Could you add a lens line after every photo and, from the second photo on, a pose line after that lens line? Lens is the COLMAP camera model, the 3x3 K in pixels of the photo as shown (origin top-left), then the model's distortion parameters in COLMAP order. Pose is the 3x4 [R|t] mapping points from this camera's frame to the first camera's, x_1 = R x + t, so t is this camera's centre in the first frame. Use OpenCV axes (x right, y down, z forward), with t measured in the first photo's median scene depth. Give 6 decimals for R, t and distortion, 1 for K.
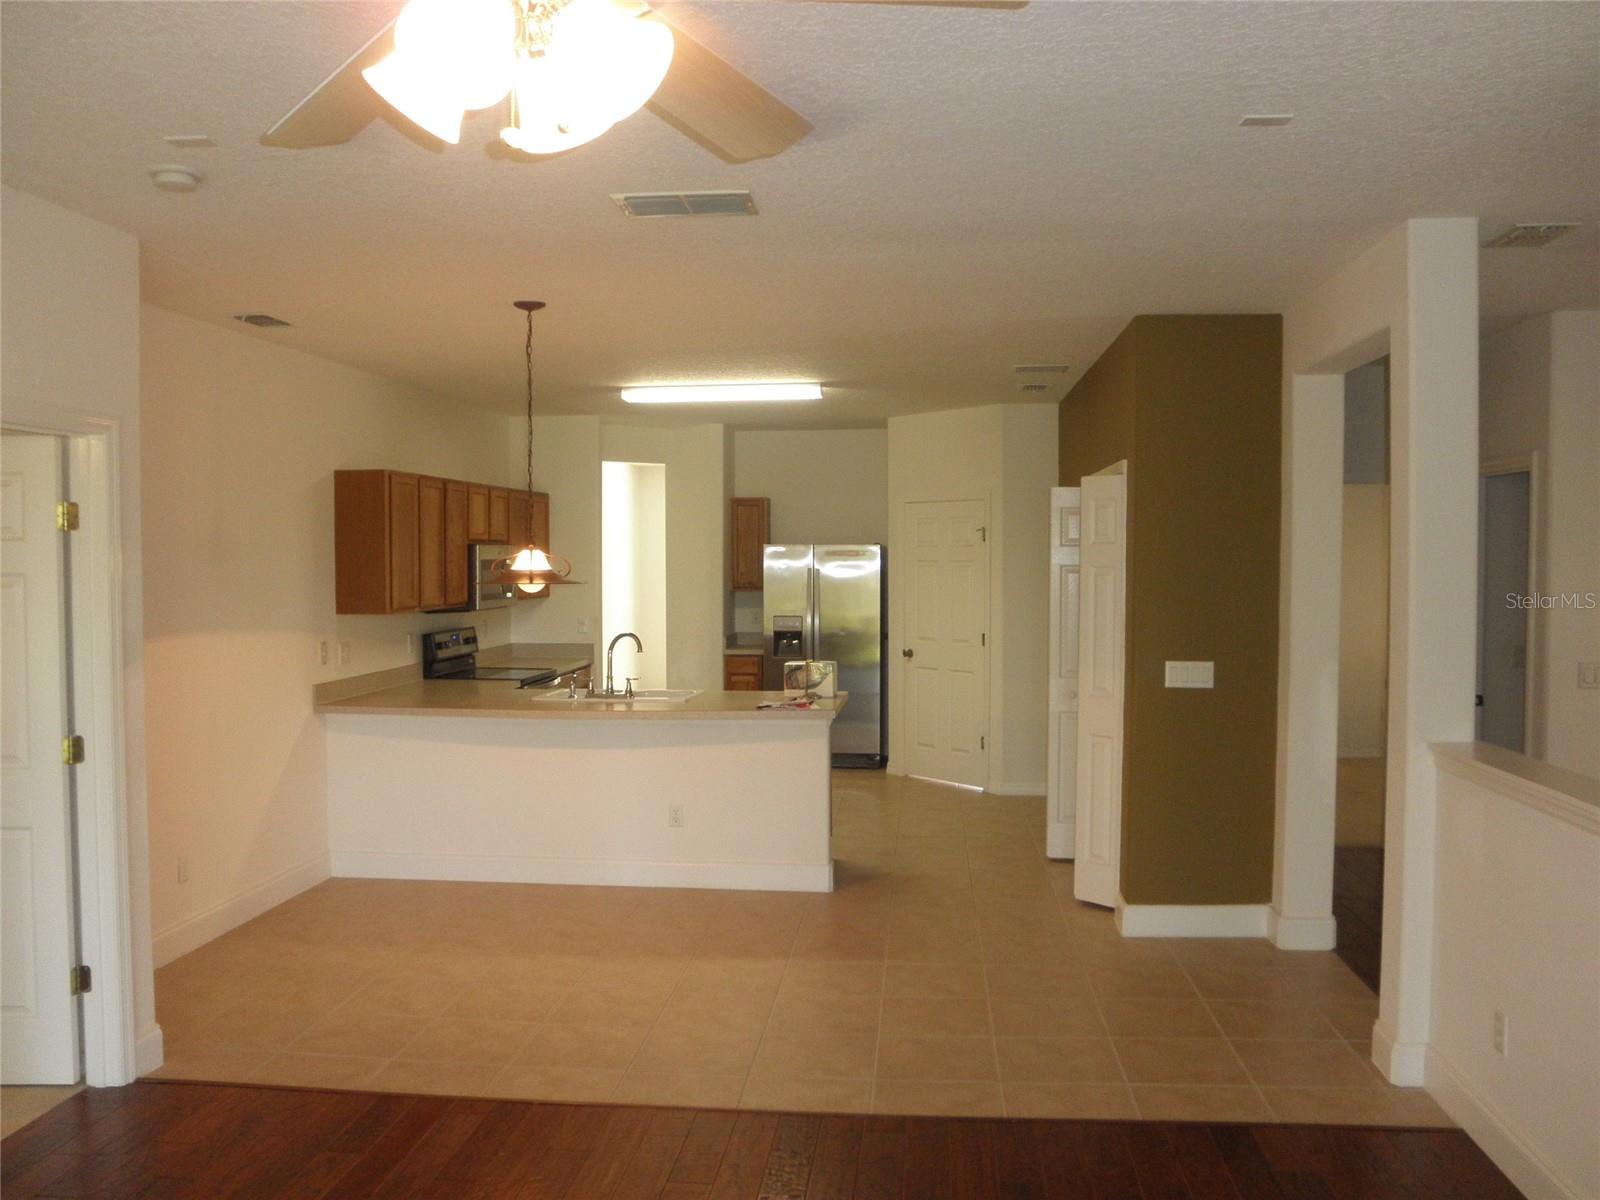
lens RADIAL K [[1308.2, 0, 800.0], [0, 1308.2, 600.0], [0, 0, 1]] dist [-0.093843, -0.008490]
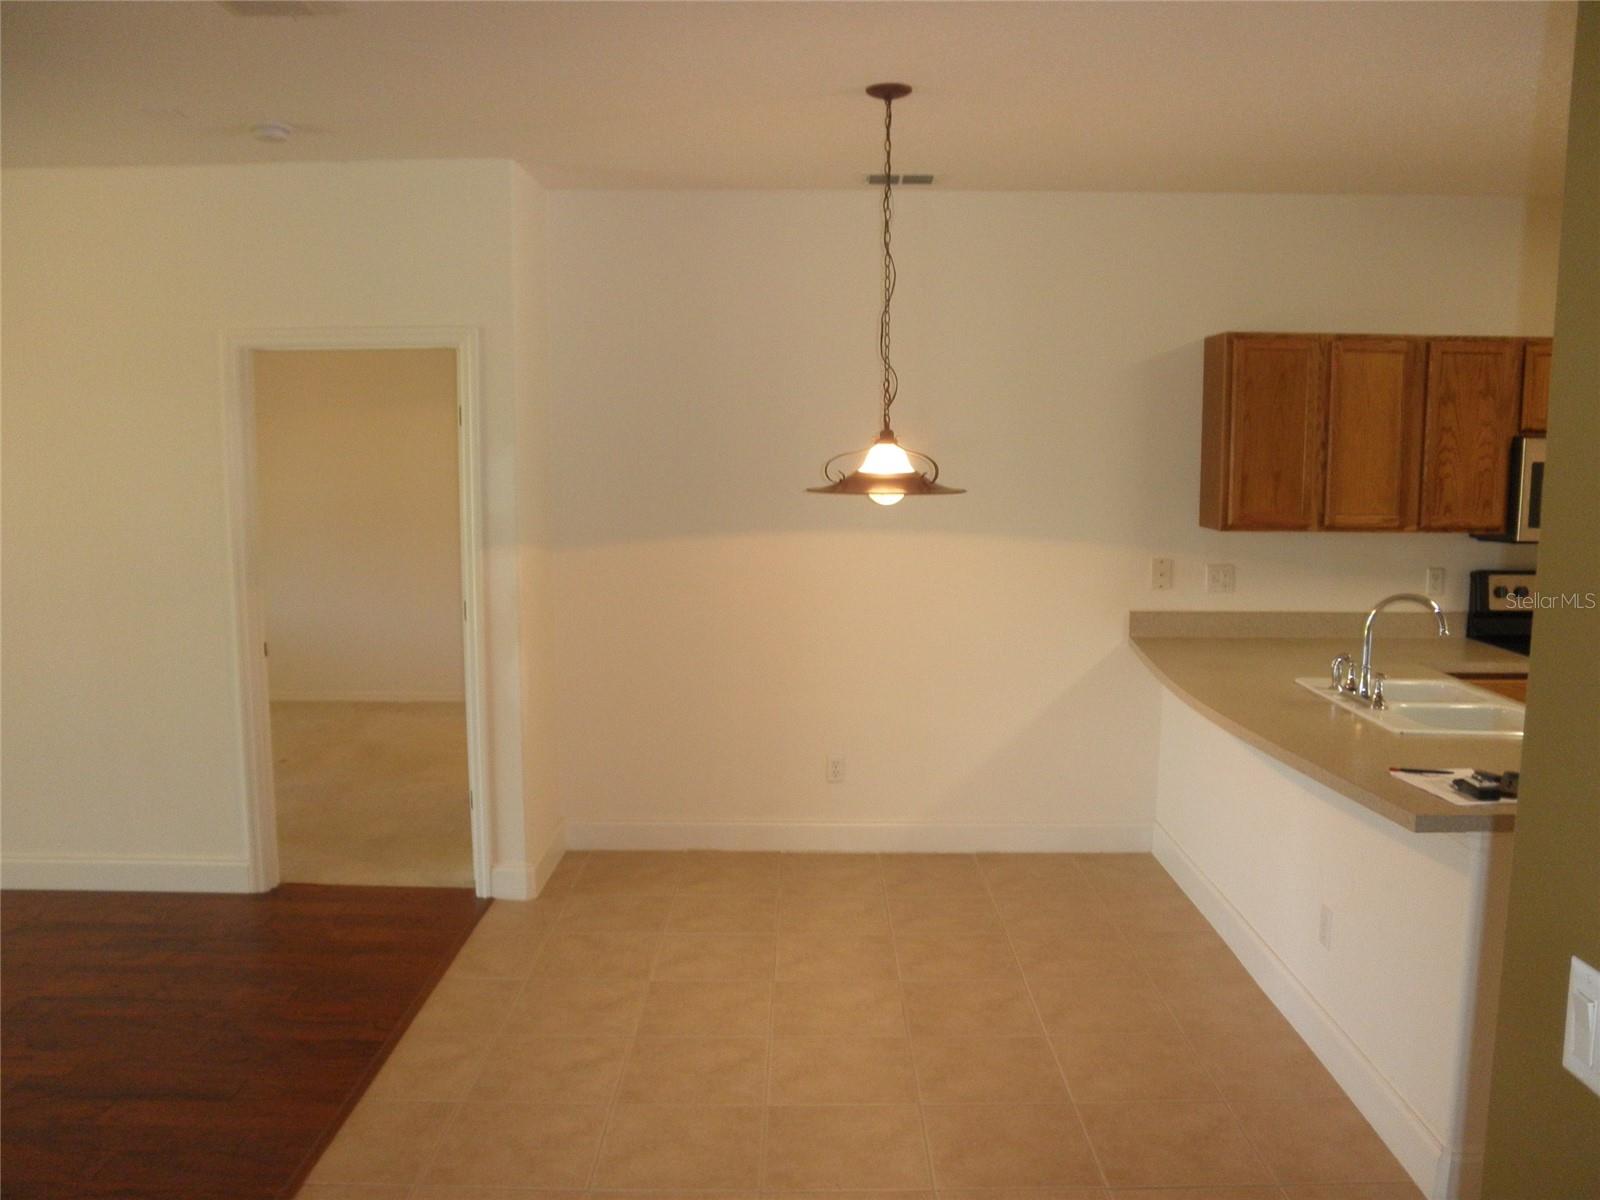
lens RADIAL K [[1308.2, 0, 800.0], [0, 1308.2, 600.0], [0, 0, 1]] dist [-0.093843, -0.008490]
pose [[0.084101, 0.116548, -0.989618, 0.306559], [-0.034097, 0.992891, 0.114035, -0.020383], [0.995874, 0.024153, 0.087477, 0.547473]]
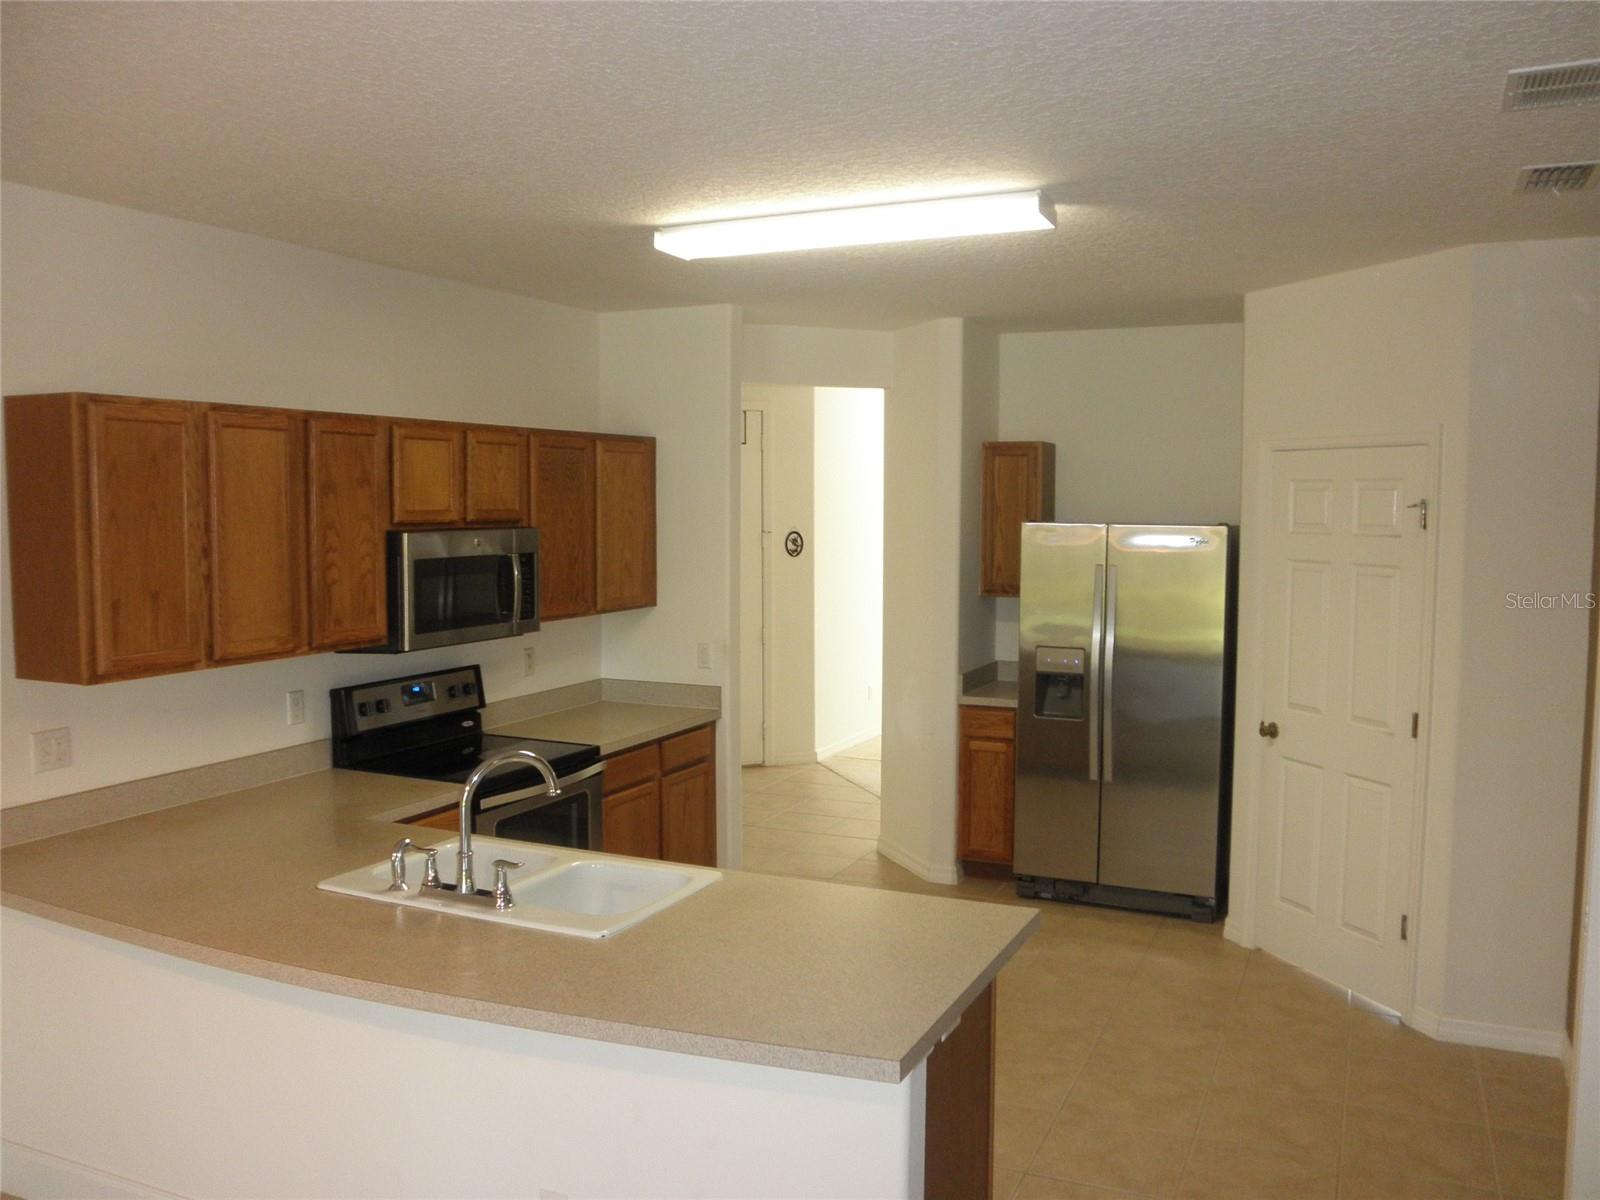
lens RADIAL K [[1324.0, 0, 824.5], [0, 1324.0, 598.9], [0, 0, 1]] dist [-0.085759, 0.061698]
pose [[0.951738, 0.028824, -0.305554, 0.080549], [-0.016576, 0.998955, 0.042603, -0.037482], [0.306463, -0.035482, 0.951221, 0.481613]]
